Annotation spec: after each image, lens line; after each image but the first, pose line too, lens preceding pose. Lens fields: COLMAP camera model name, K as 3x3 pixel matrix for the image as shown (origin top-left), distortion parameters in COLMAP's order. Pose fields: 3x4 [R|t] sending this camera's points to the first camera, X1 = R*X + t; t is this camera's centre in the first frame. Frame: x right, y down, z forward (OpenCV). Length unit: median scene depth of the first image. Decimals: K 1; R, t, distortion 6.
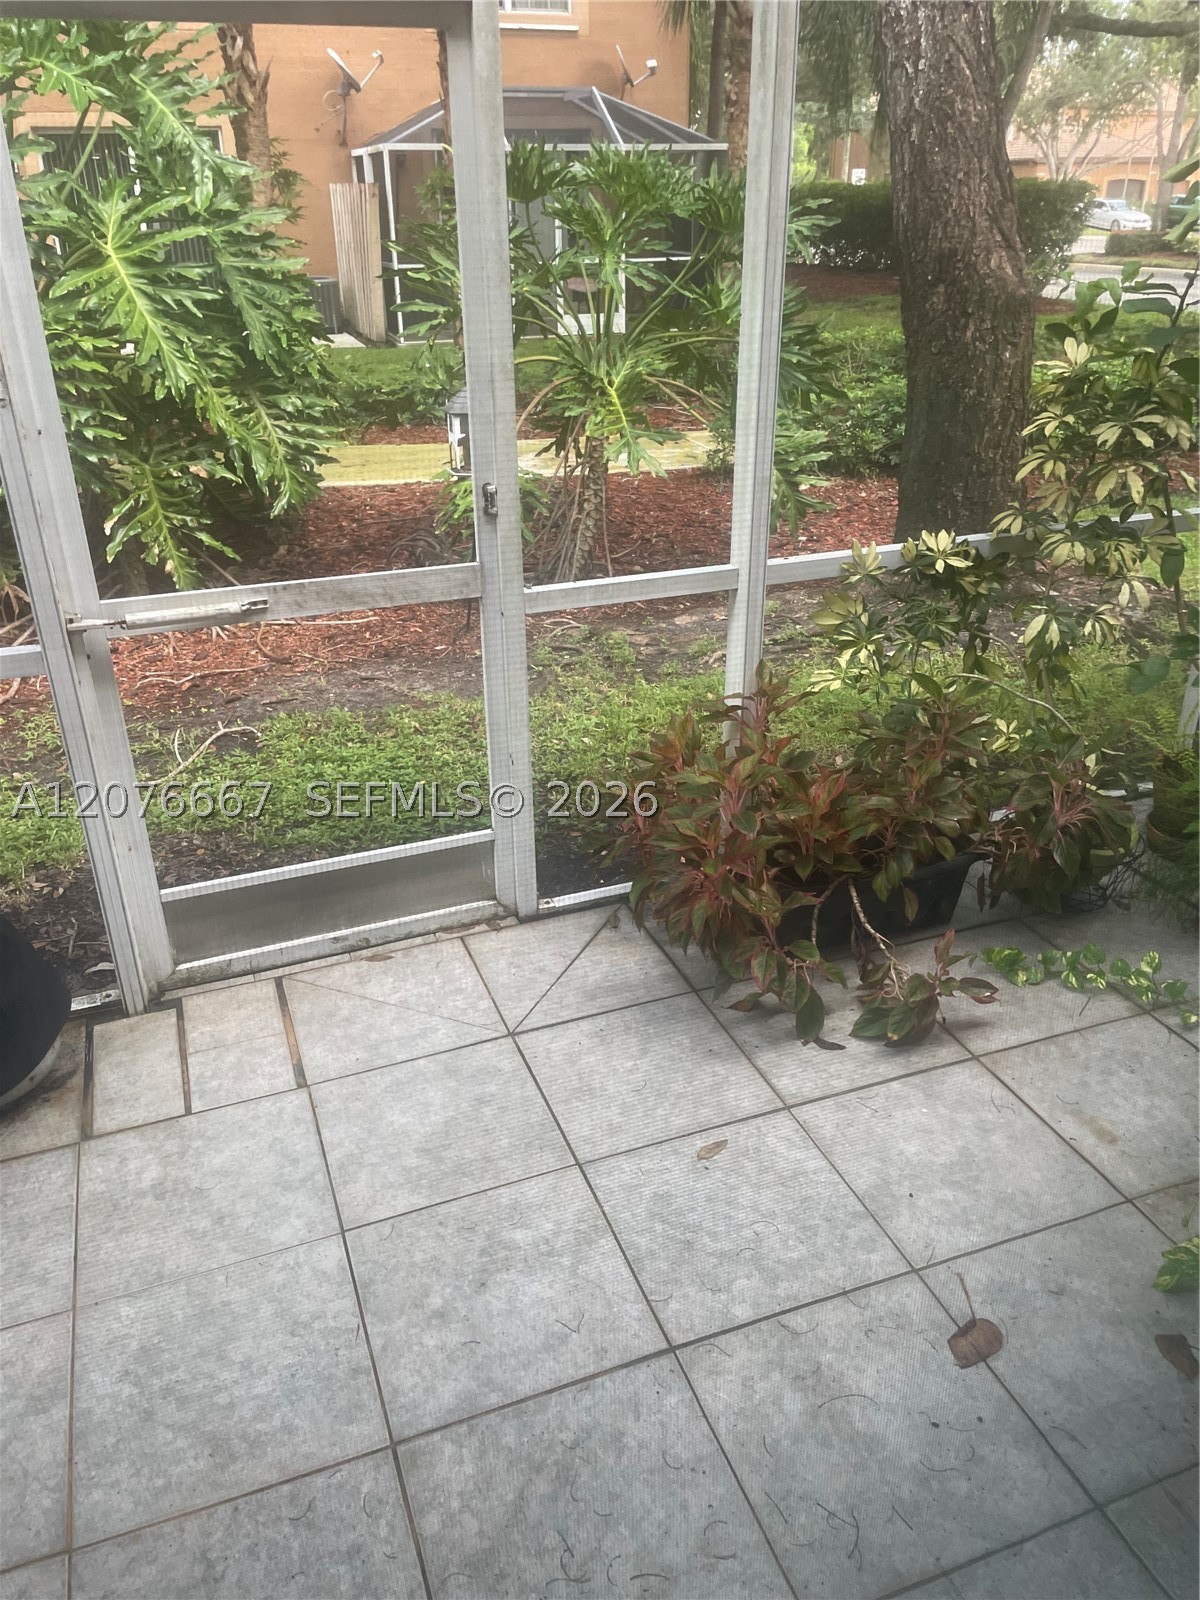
lens RADIAL K [[1213.6, 0, 596.1], [0, 1213.6, 801.7], [0, 0, 1]] dist [0.004645, 0.000829]
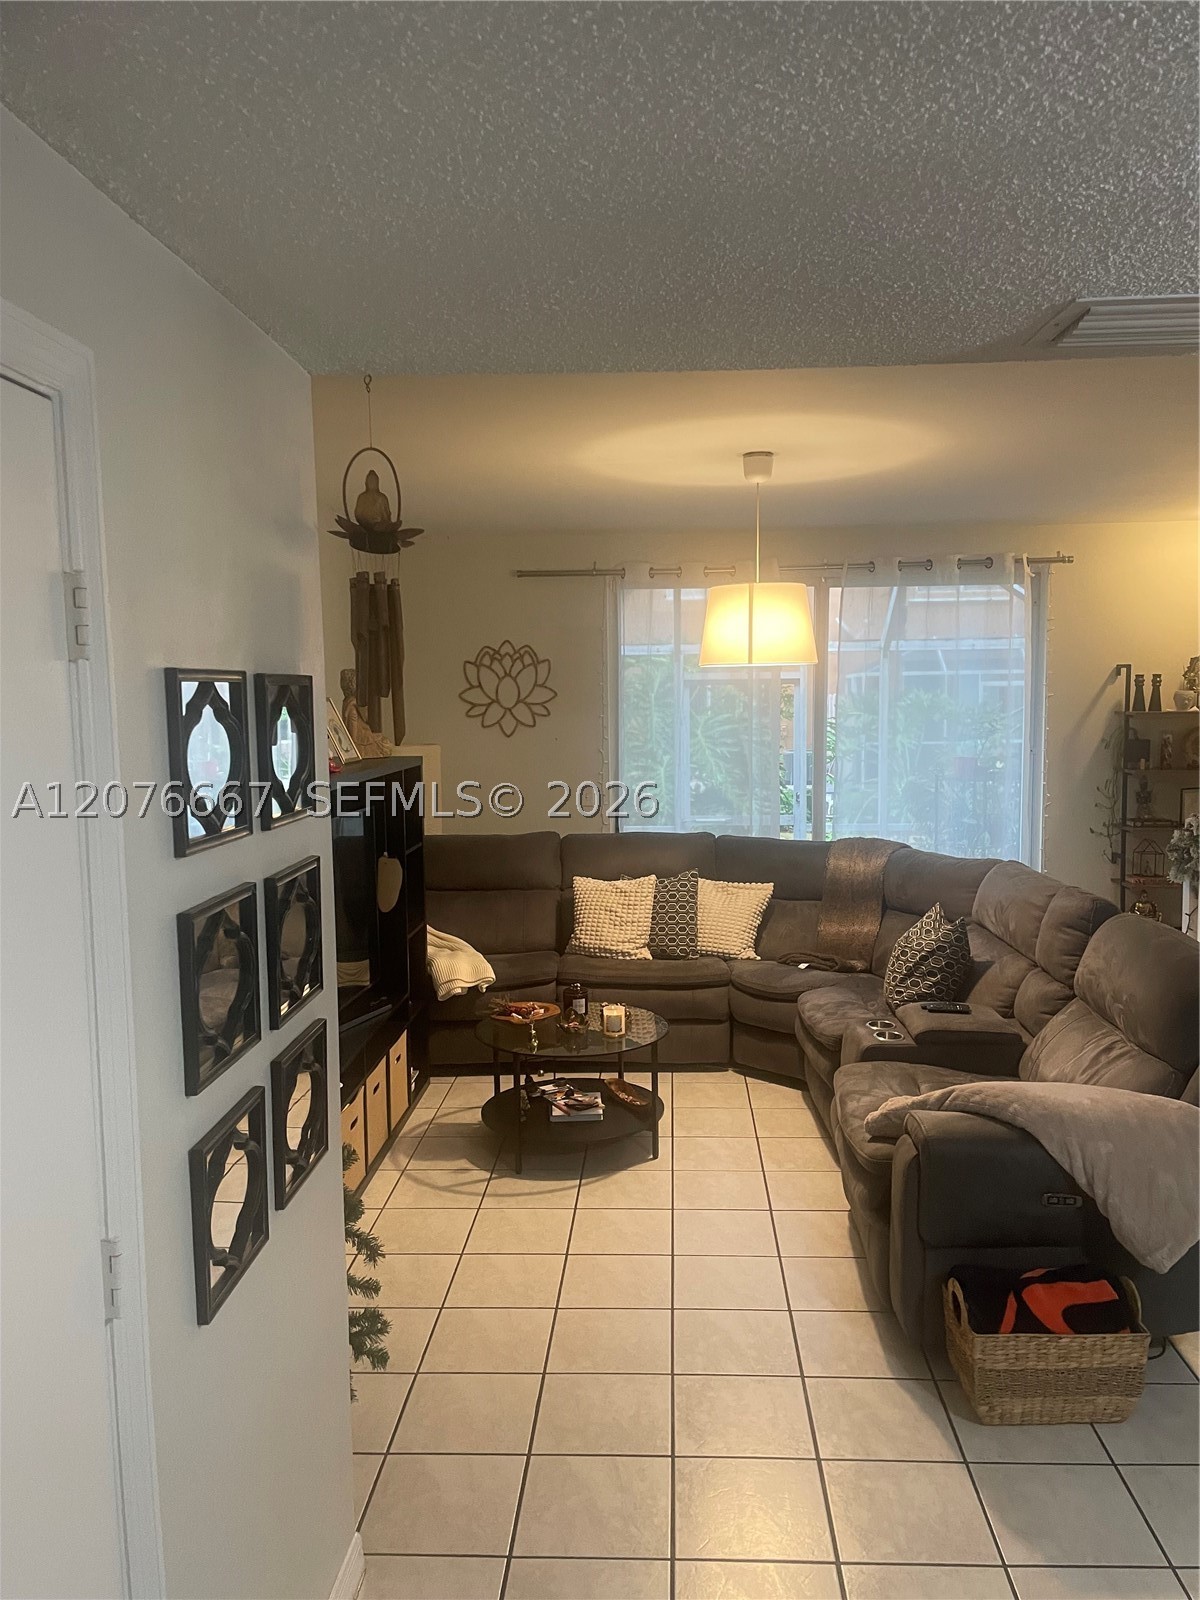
lens RADIAL K [[1213.6, 0, 602.6], [0, 1213.6, 801.3], [0, 0, 1]] dist [0.004645, 0.000829]
pose [[0.920460, 0.035640, -0.389210, 0.383611], [-0.175002, 0.928011, -0.328892, 0.518125], [0.349469, 0.370845, 0.860434, -1.130768]]
